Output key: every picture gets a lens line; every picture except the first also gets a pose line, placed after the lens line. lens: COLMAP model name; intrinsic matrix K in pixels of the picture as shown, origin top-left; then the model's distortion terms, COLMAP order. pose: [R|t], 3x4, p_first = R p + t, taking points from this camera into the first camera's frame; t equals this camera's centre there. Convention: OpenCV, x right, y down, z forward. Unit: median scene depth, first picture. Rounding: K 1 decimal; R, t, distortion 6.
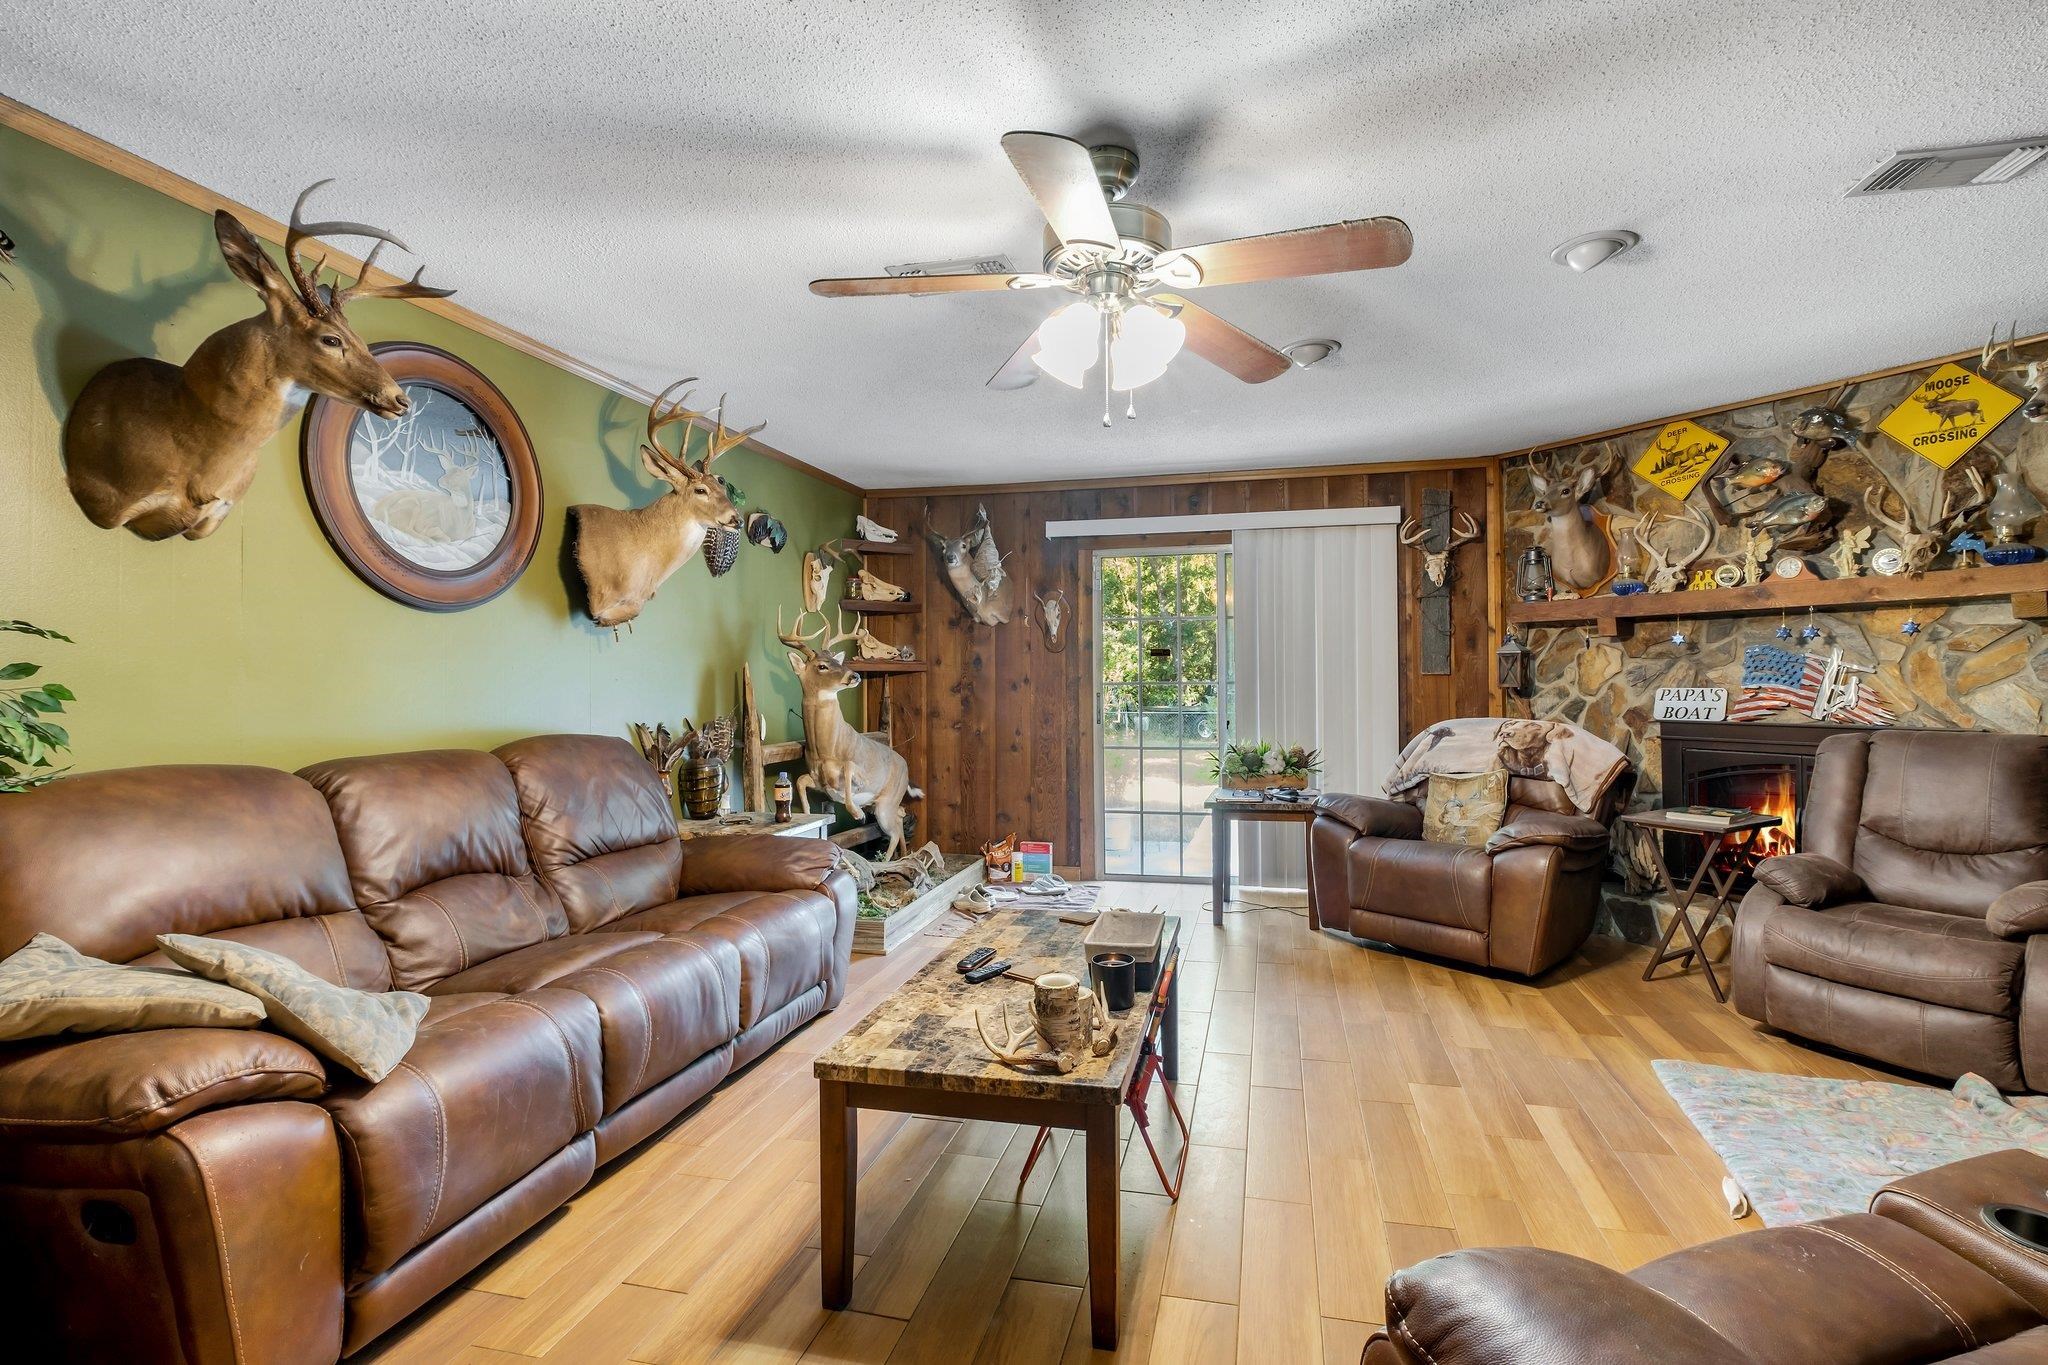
lens RADIAL K [[917.0, 0, 1029.0], [0, 917.0, 676.2], [0, 0, 1]] dist [-0.004100, -0.000212]
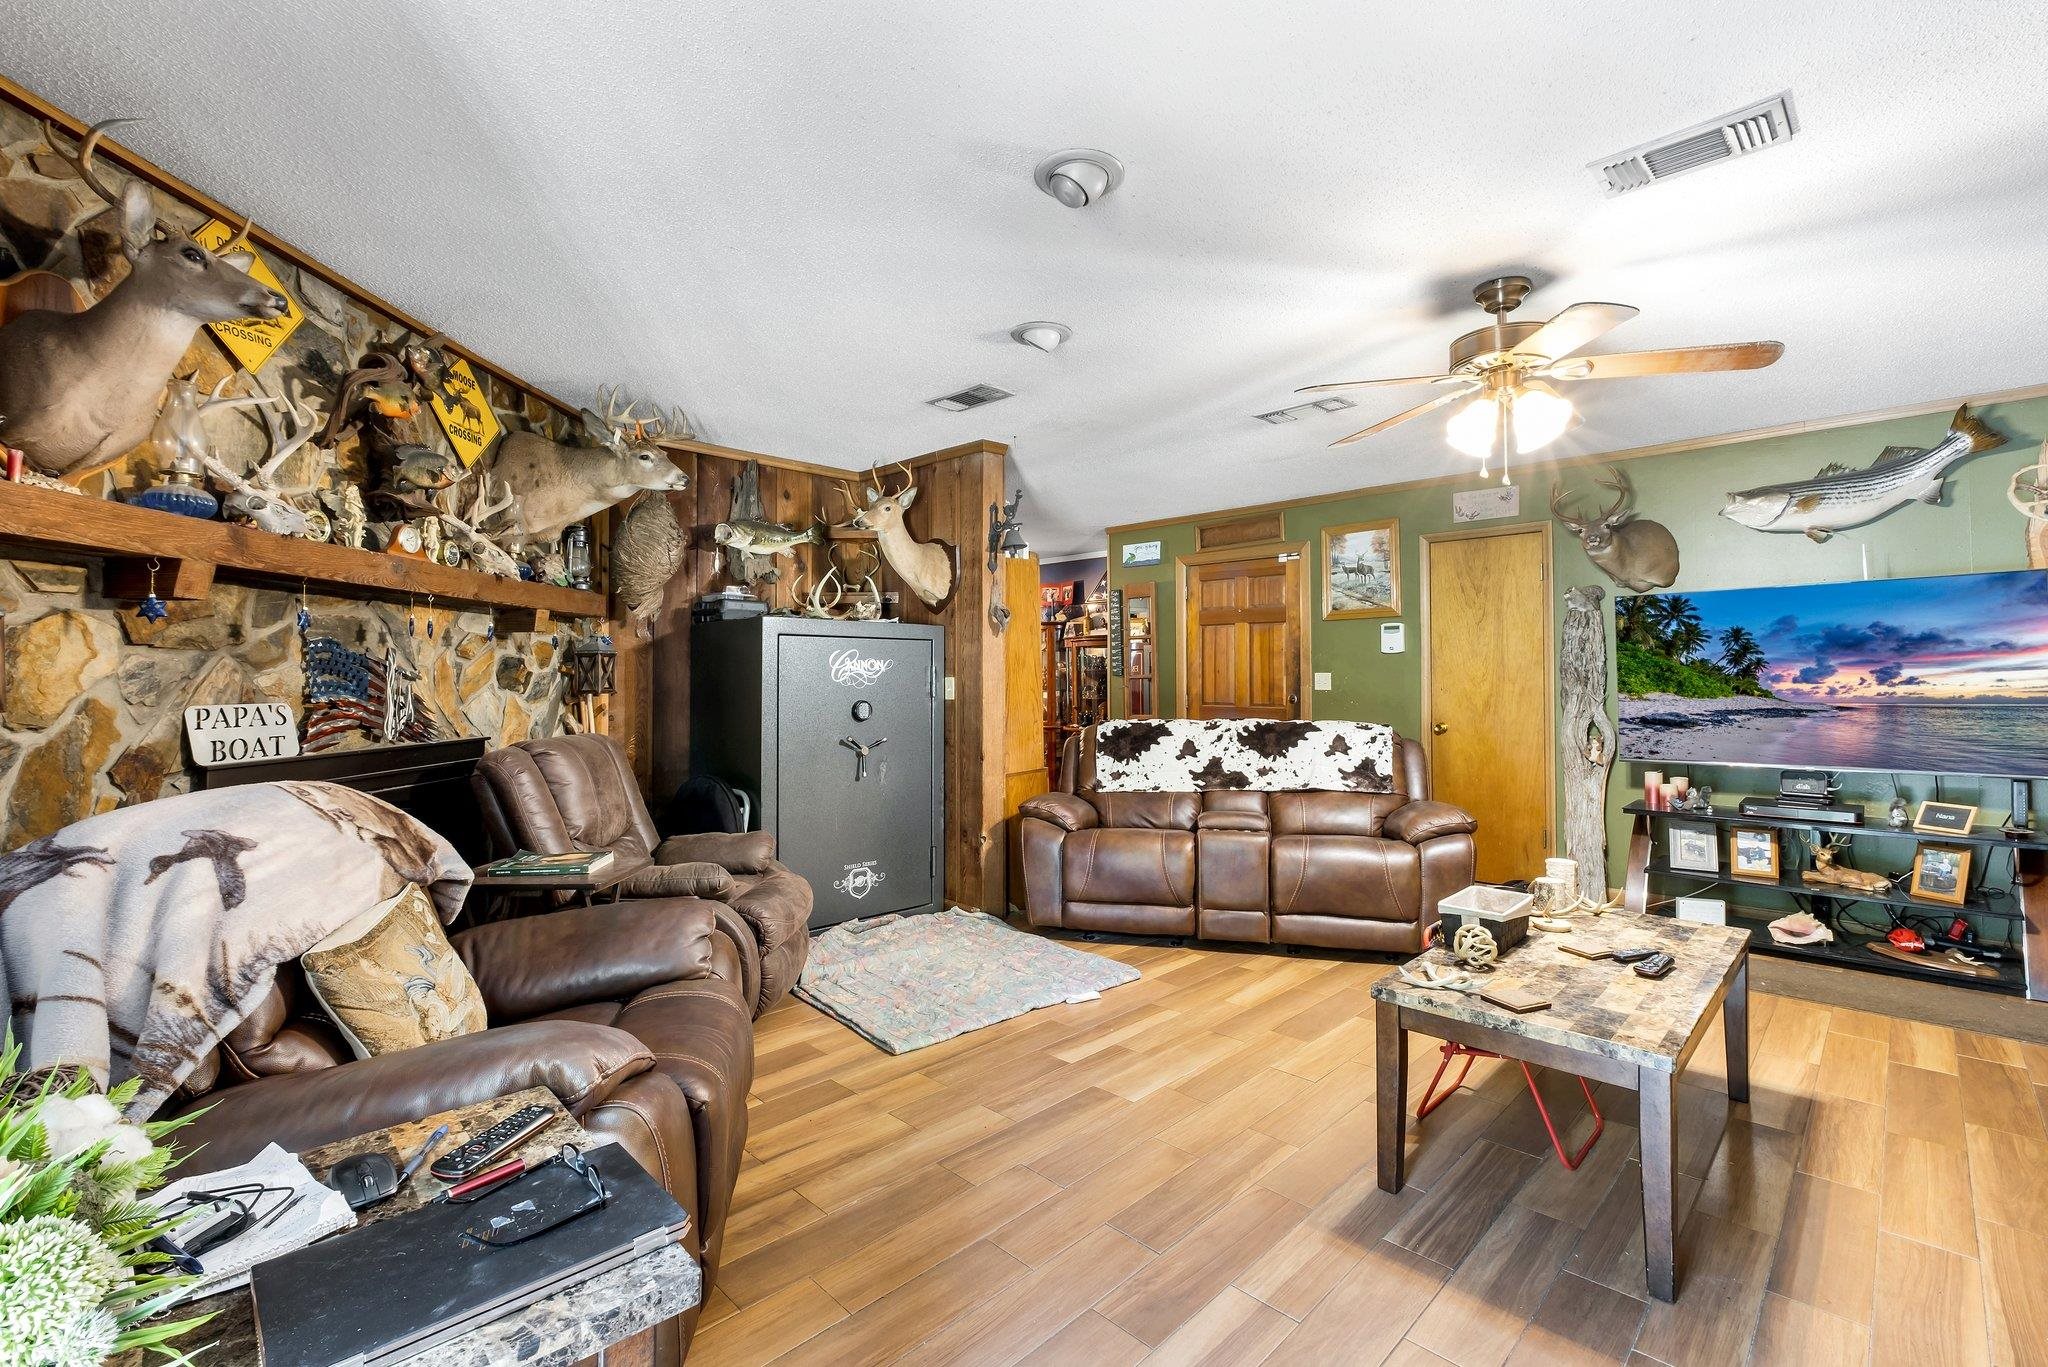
lens RADIAL K [[917.0, 0, 1021.4], [0, 917.0, 660.8], [0, 0, 1]] dist [-0.004100, -0.000212]
pose [[-0.869752, 0.019831, 0.493090, 0.027363], [0.009285, 0.999673, -0.023826, 0.004518], [-0.493401, -0.016145, -0.869652, 1.424835]]
